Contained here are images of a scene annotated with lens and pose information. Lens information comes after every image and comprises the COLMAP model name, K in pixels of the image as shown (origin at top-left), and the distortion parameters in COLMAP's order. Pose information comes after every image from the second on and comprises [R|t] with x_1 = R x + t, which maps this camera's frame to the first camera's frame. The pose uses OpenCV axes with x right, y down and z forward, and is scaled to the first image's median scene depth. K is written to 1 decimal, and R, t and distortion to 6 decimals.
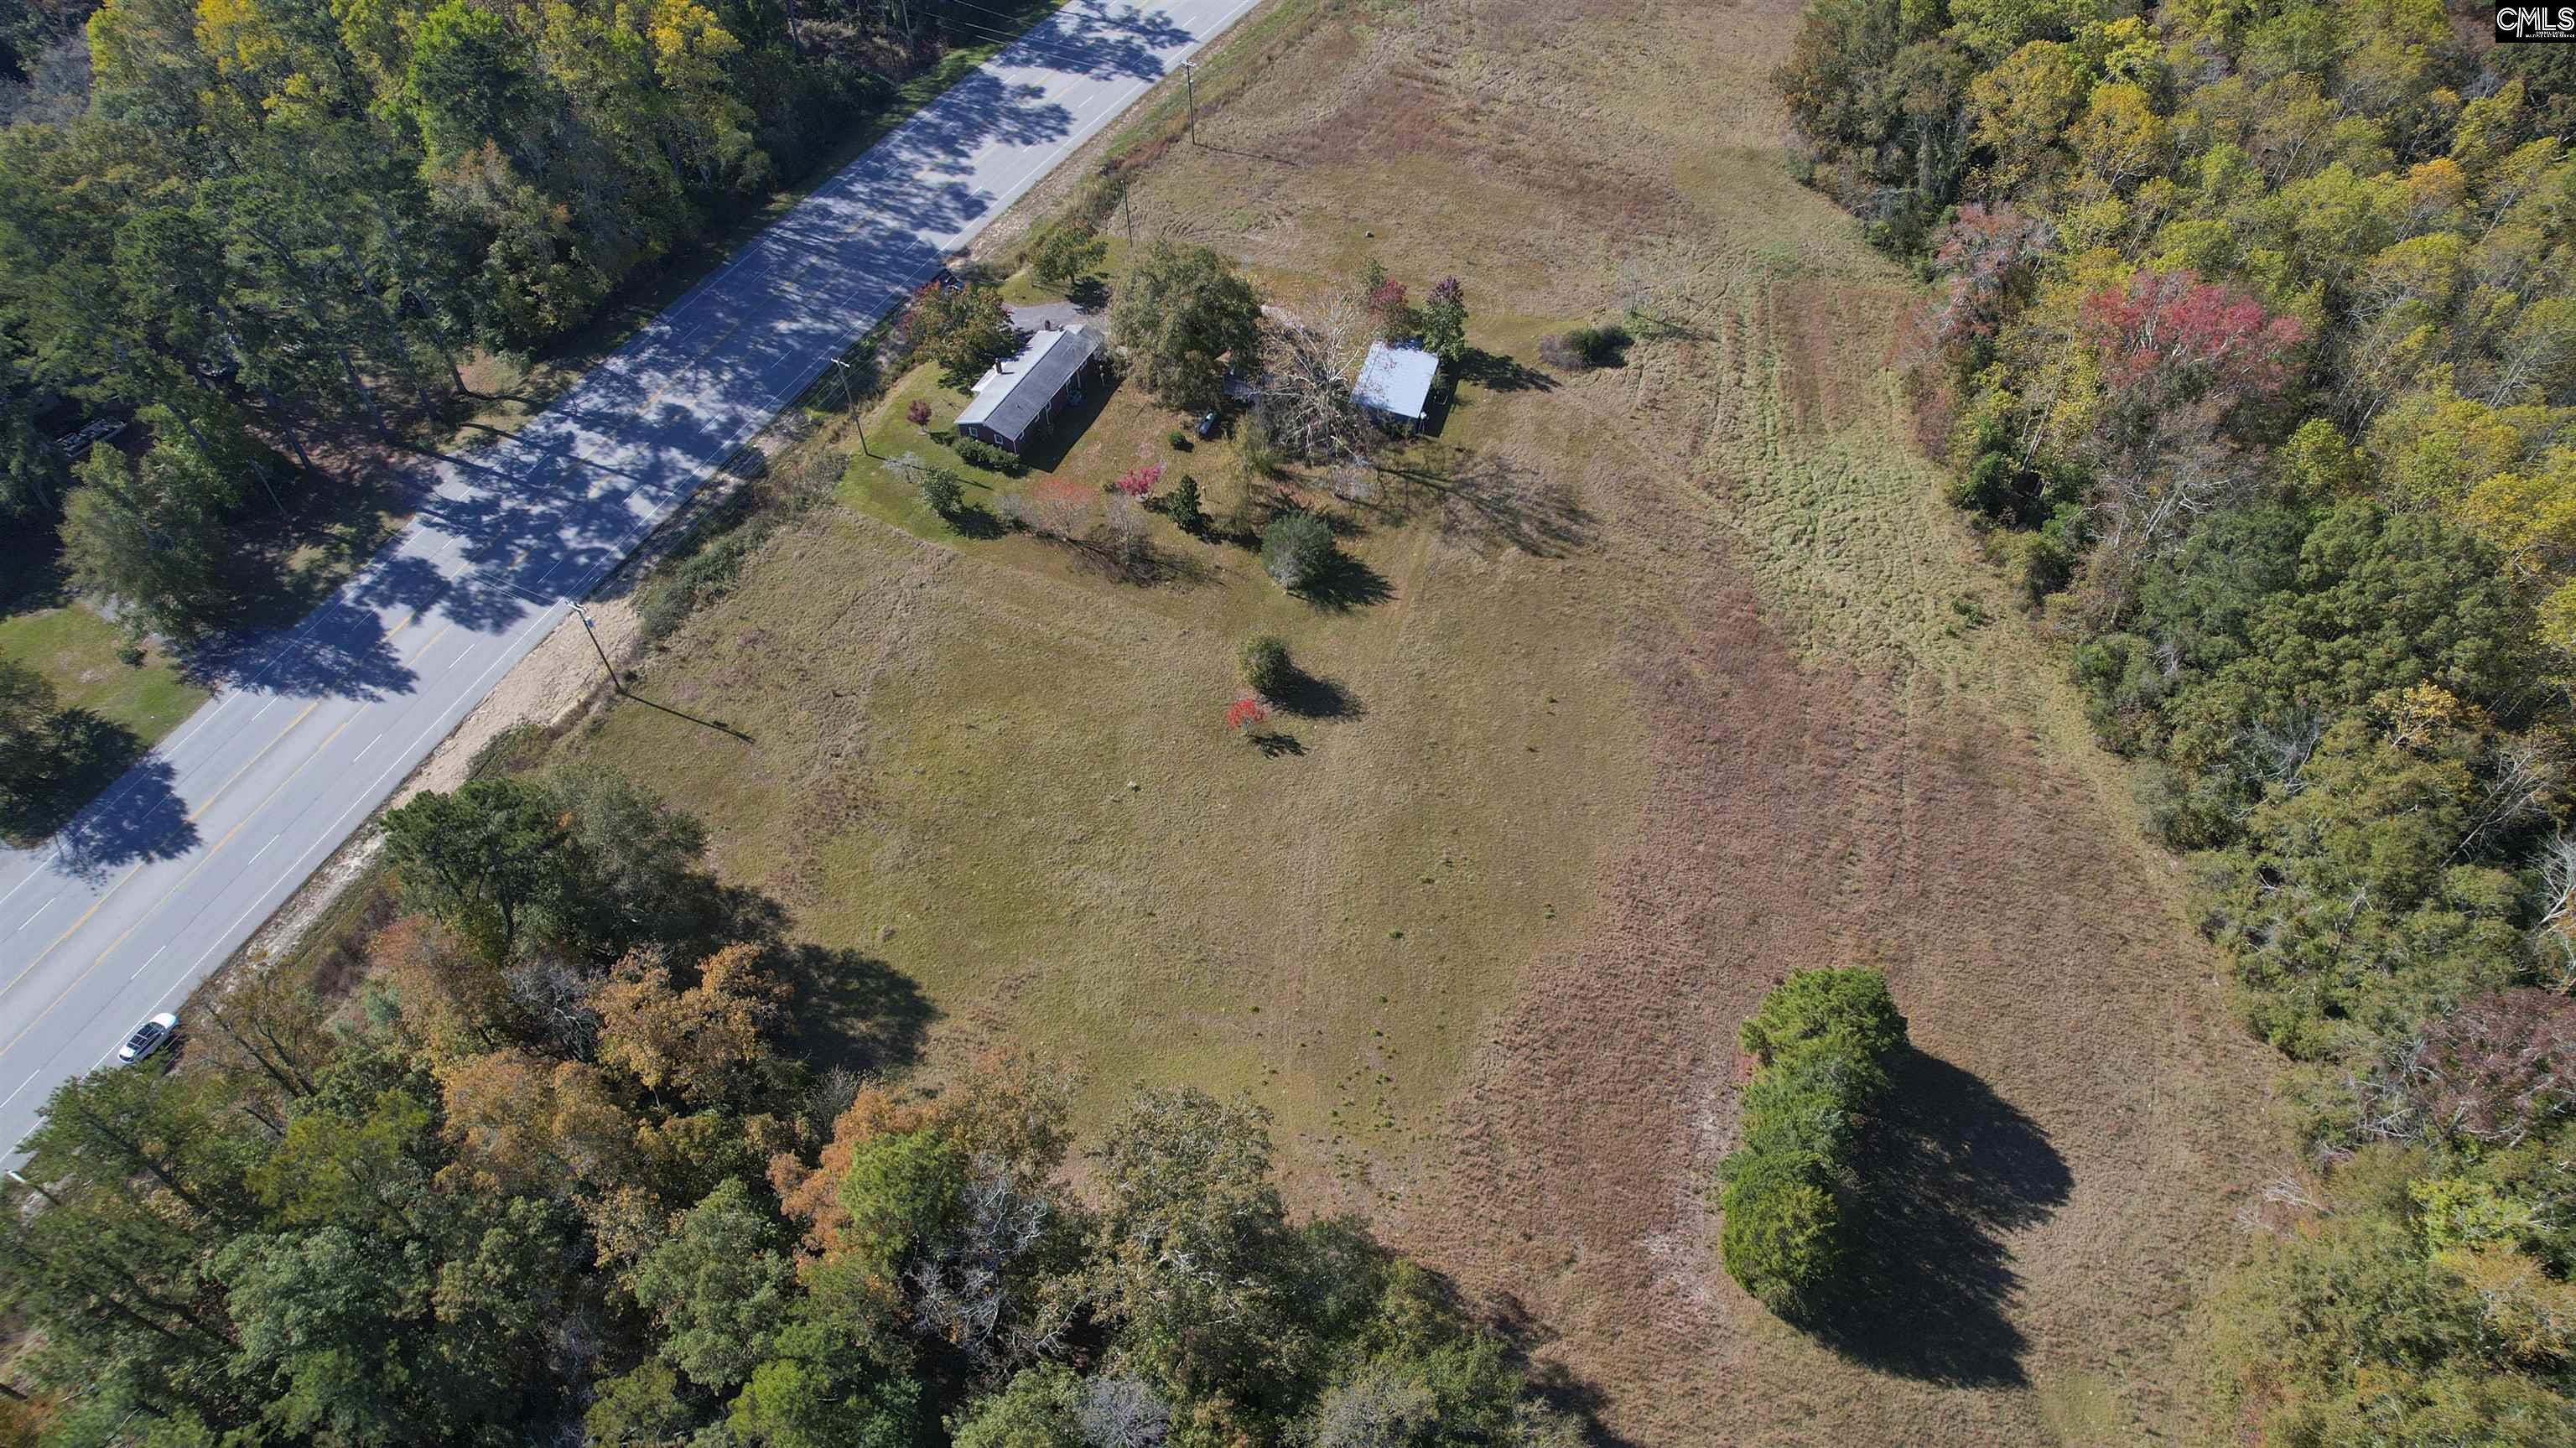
lens RADIAL K [[1694.8, 0, 1297.6], [0, 1694.8, 688.3], [0, 0, 1]] dist [-0.078548, 0.073529]
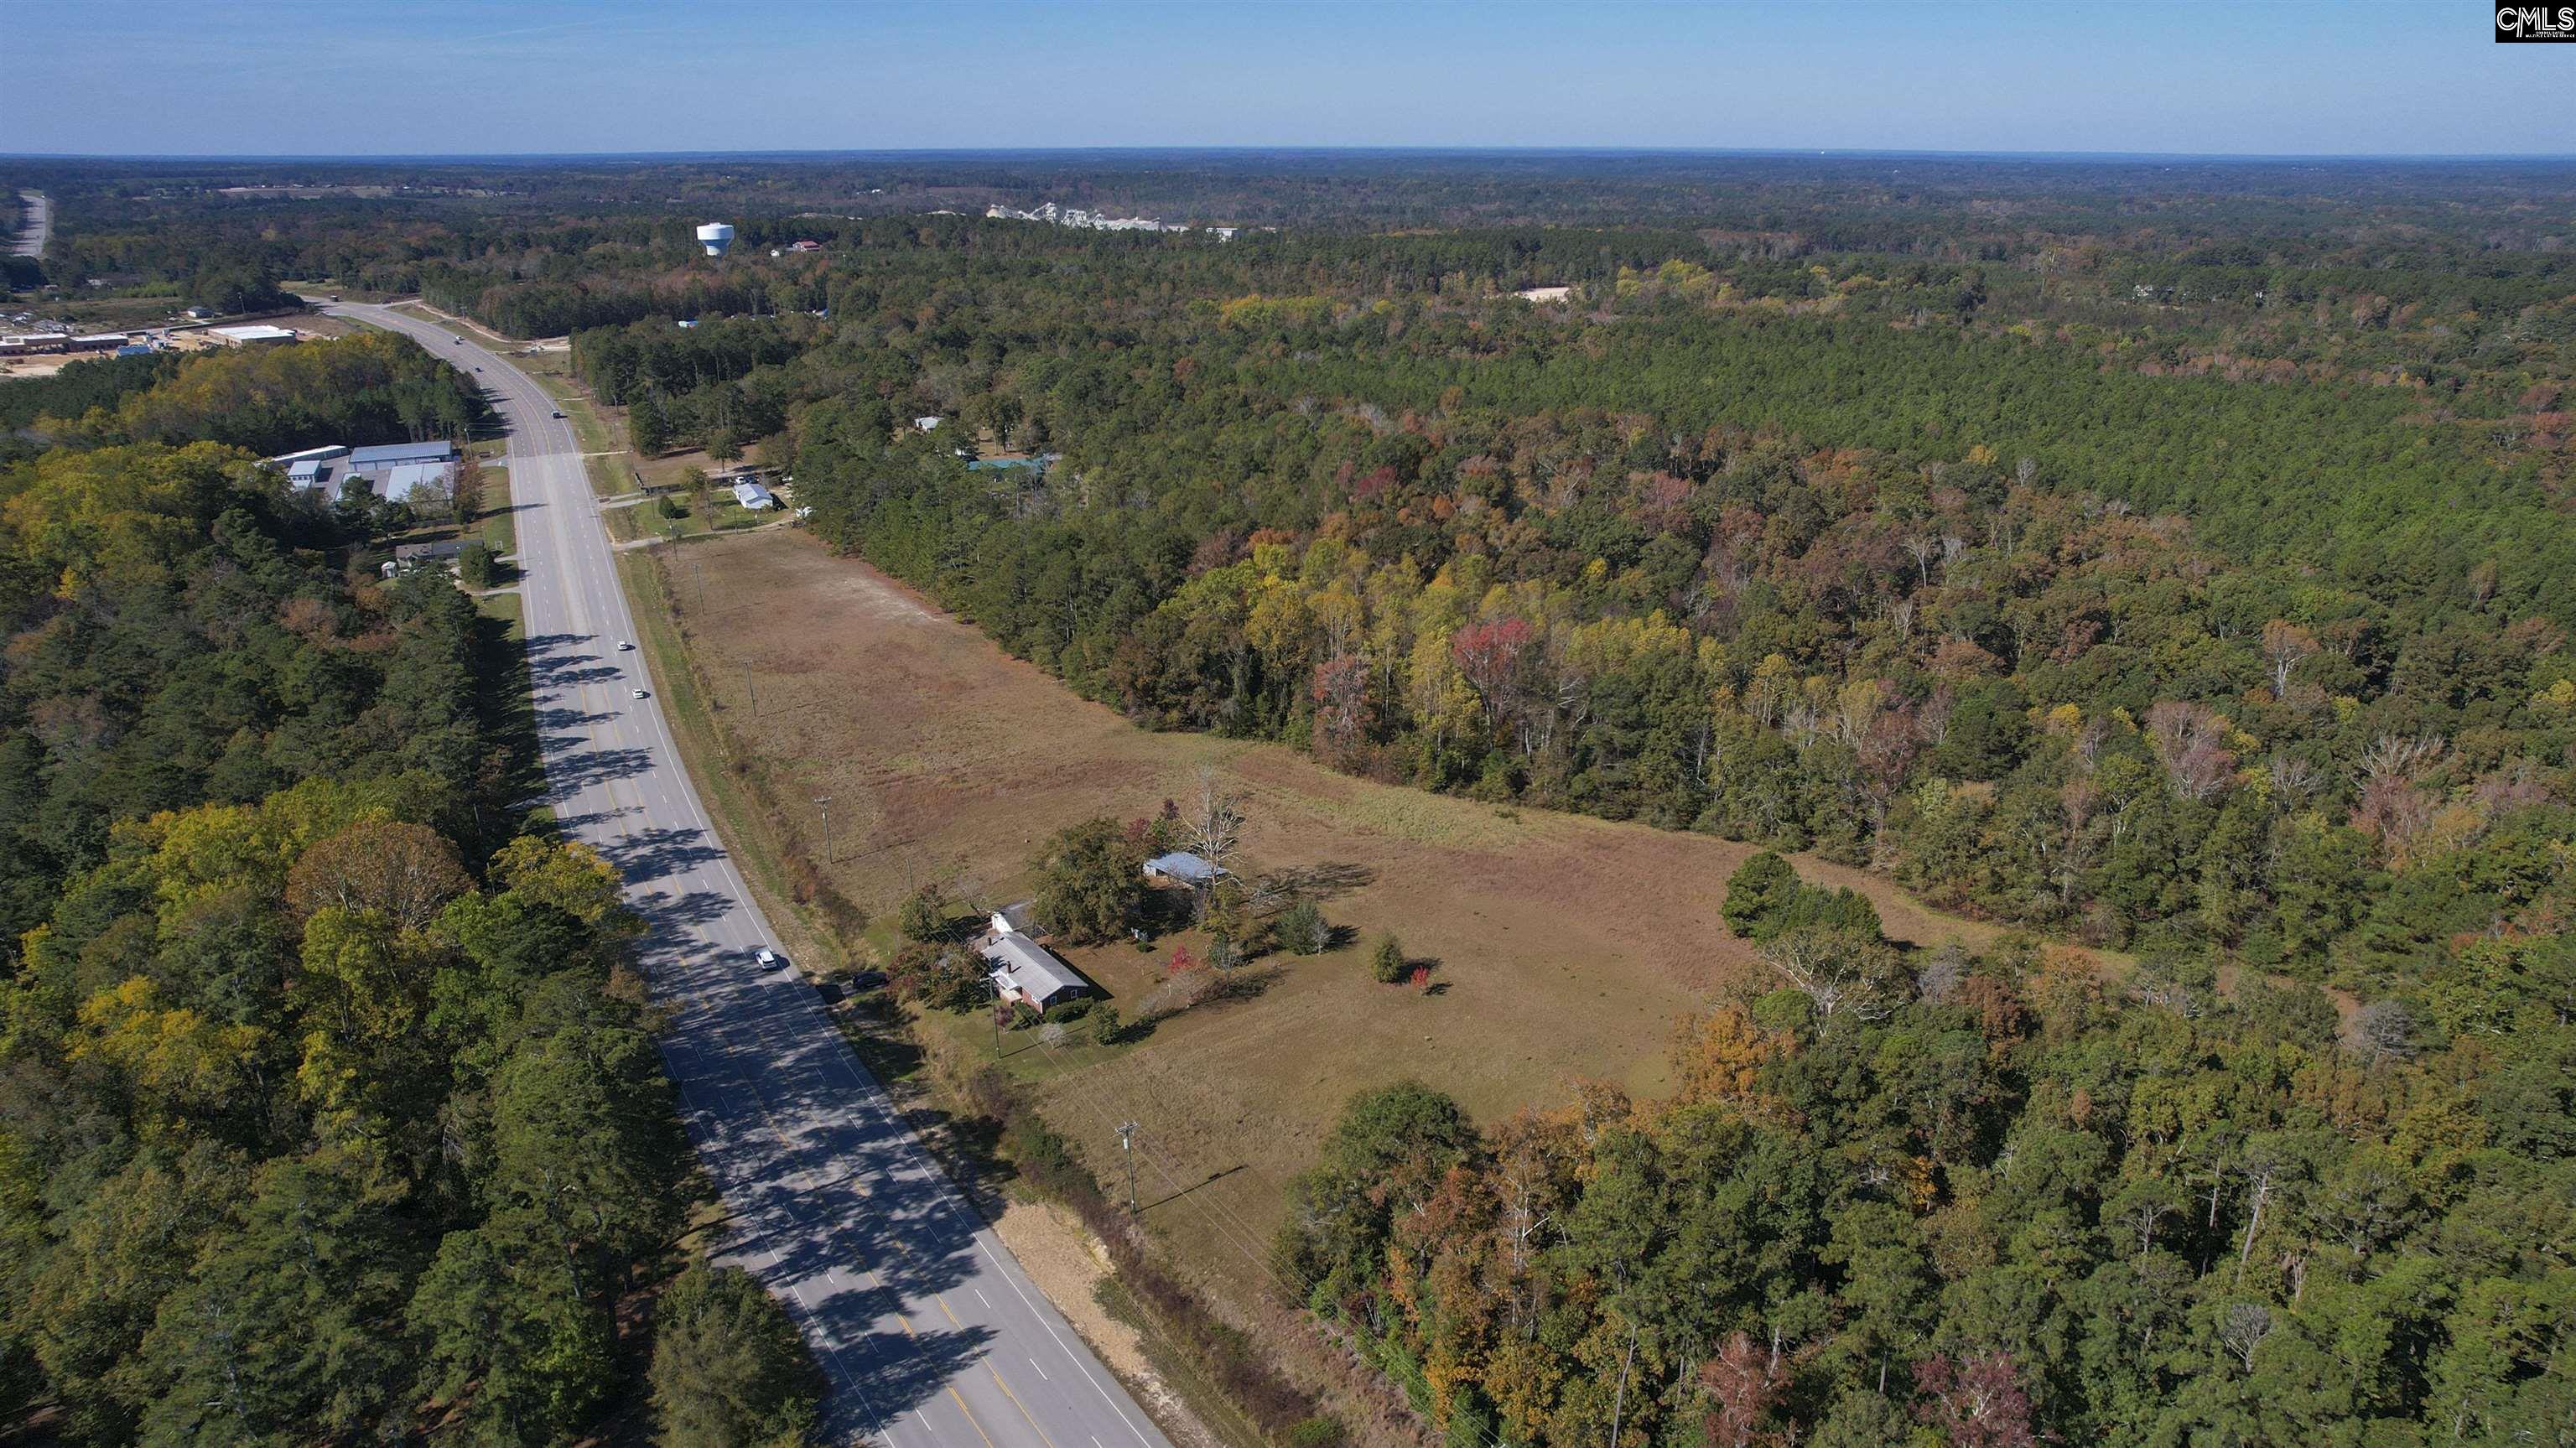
lens RADIAL K [[1694.8, 0, 1297.6], [0, 1694.8, 688.3], [0, 0, 1]] dist [-0.078548, 0.073529]
pose [[0.501142, -0.267203, 0.823079, -1.059894], [0.639168, 0.755483, -0.143907, -0.027930], [-0.583370, 0.598204, 0.549392, 0.050612]]
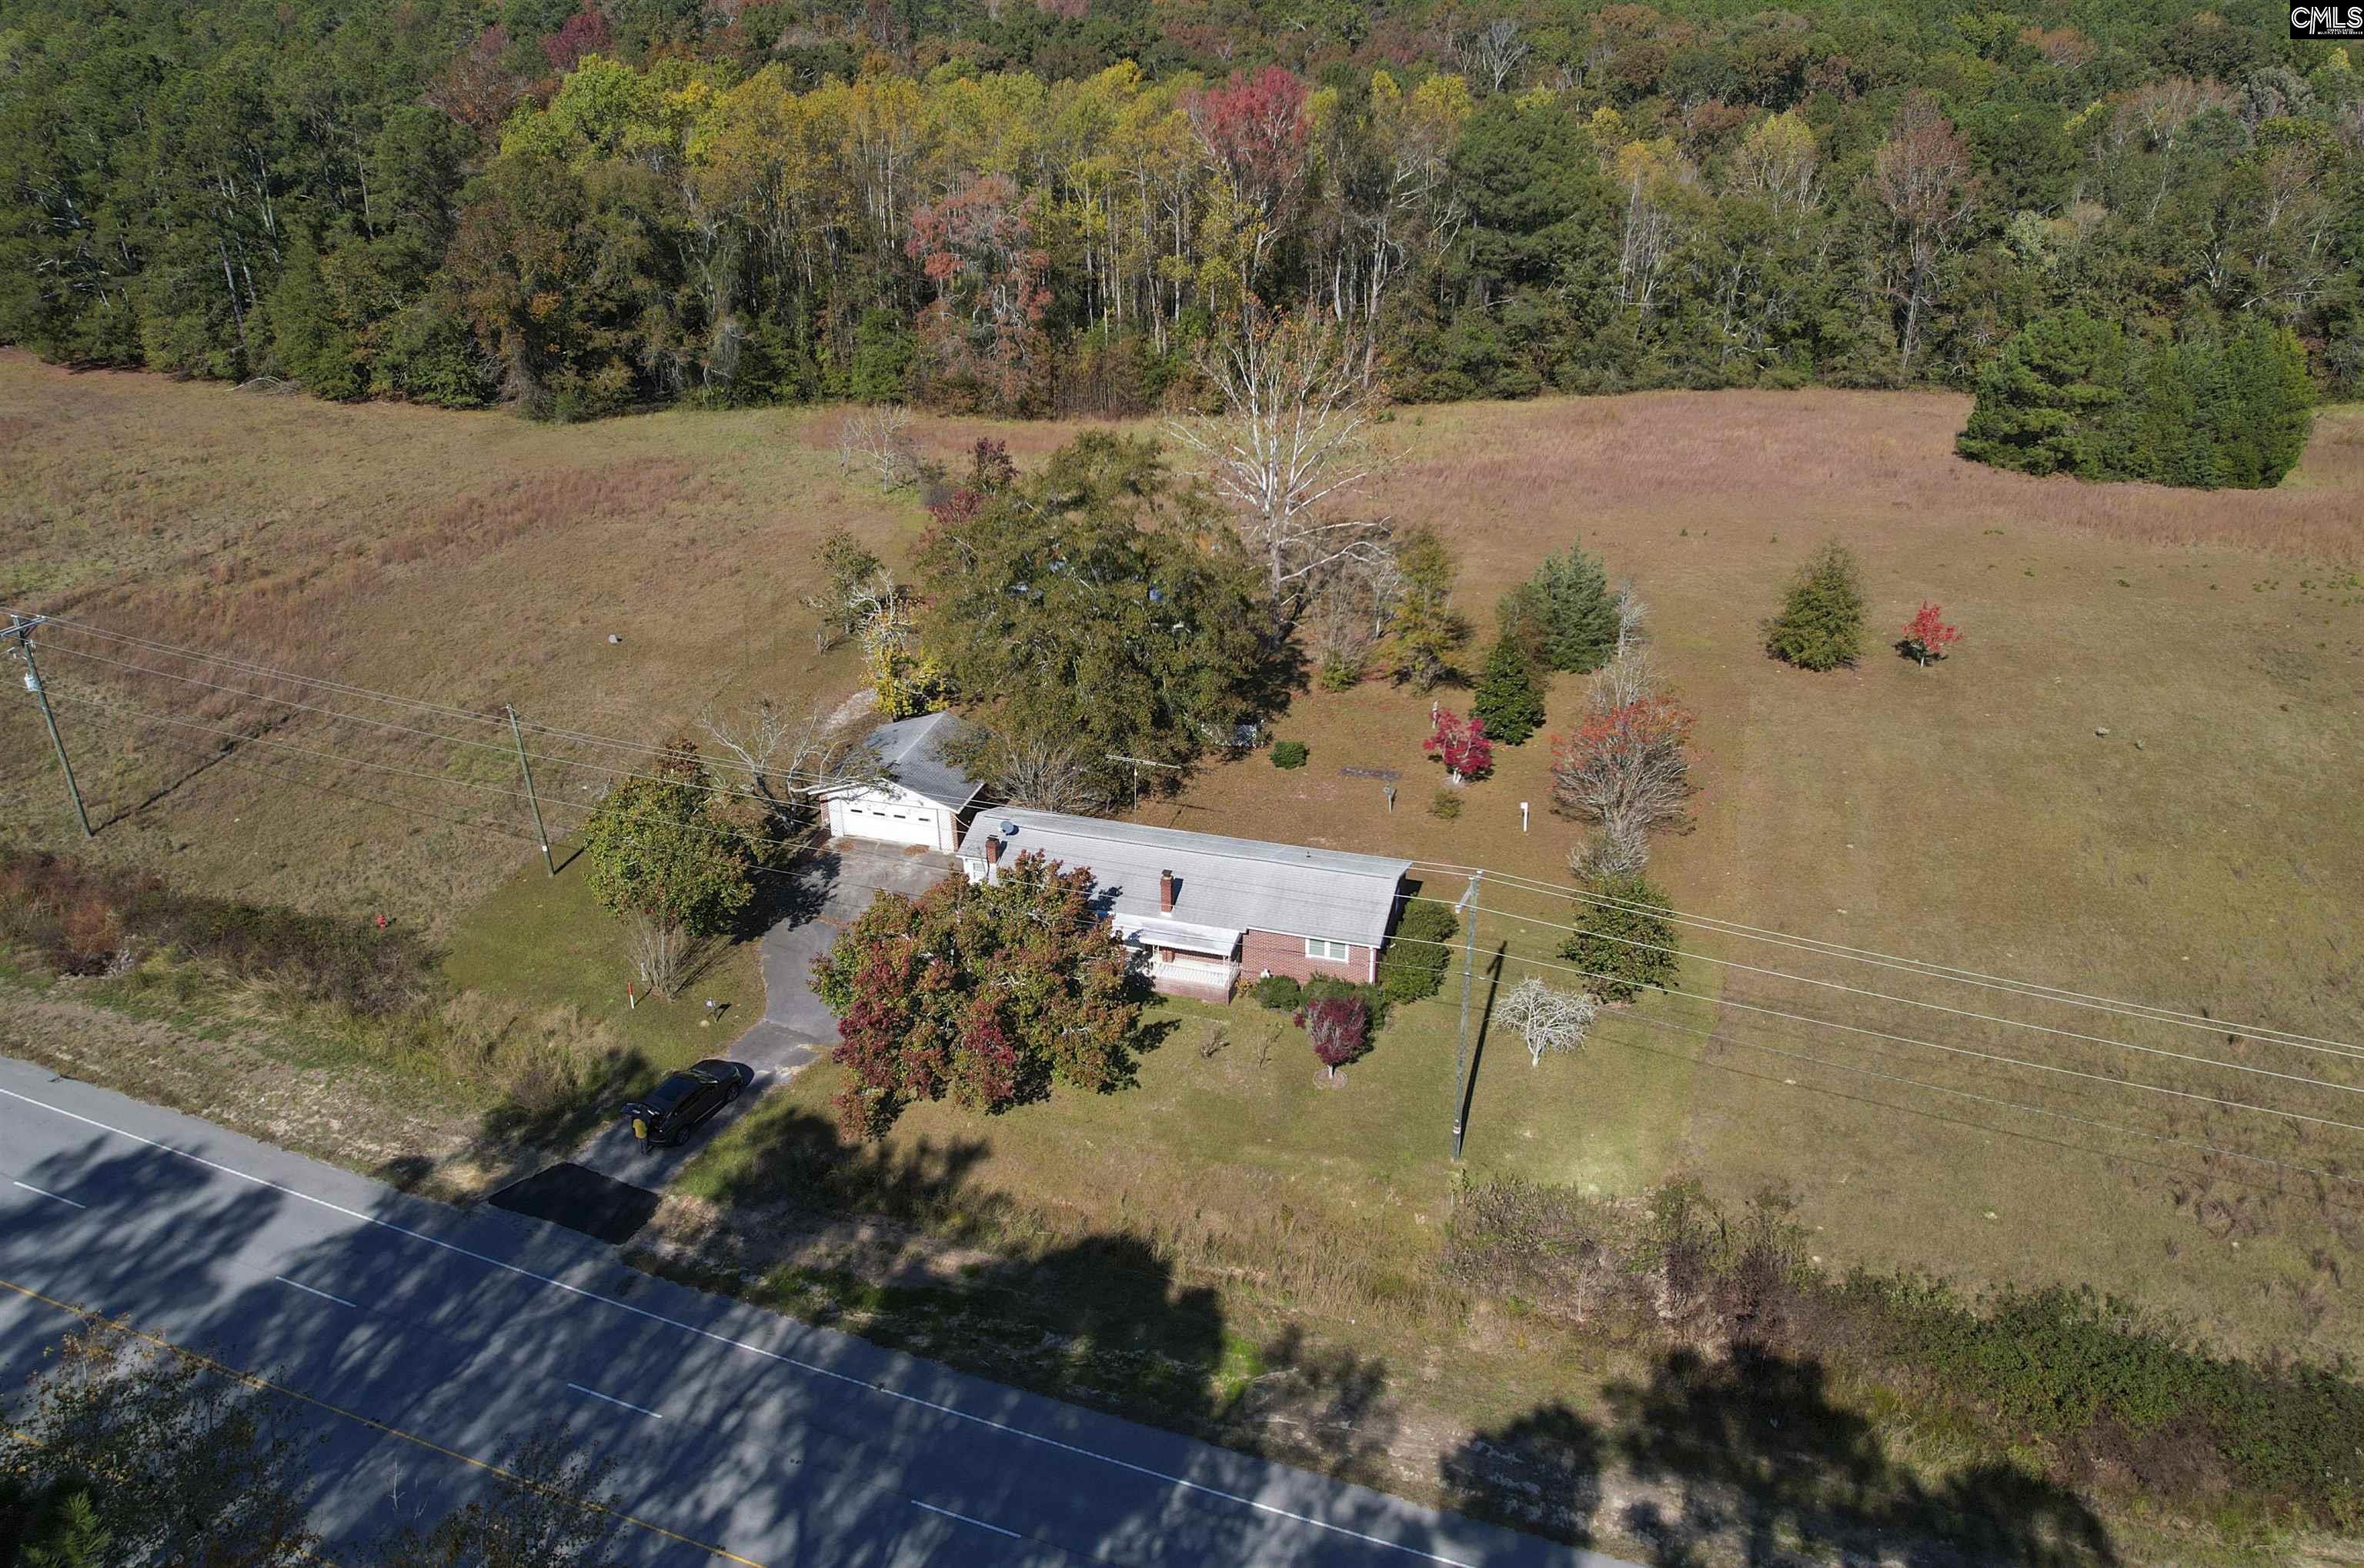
lens RADIAL K [[1780.8, 0, 1190.6], [0, 1780.8, 791.0], [0, 0, 1]] dist [-0.046610, 0.004676]
pose [[-0.122170, -0.438104, 0.890584, -0.538726], [0.737573, 0.560344, 0.376830, -0.356459], [-0.664124, 0.702908, 0.254676, 0.876314]]
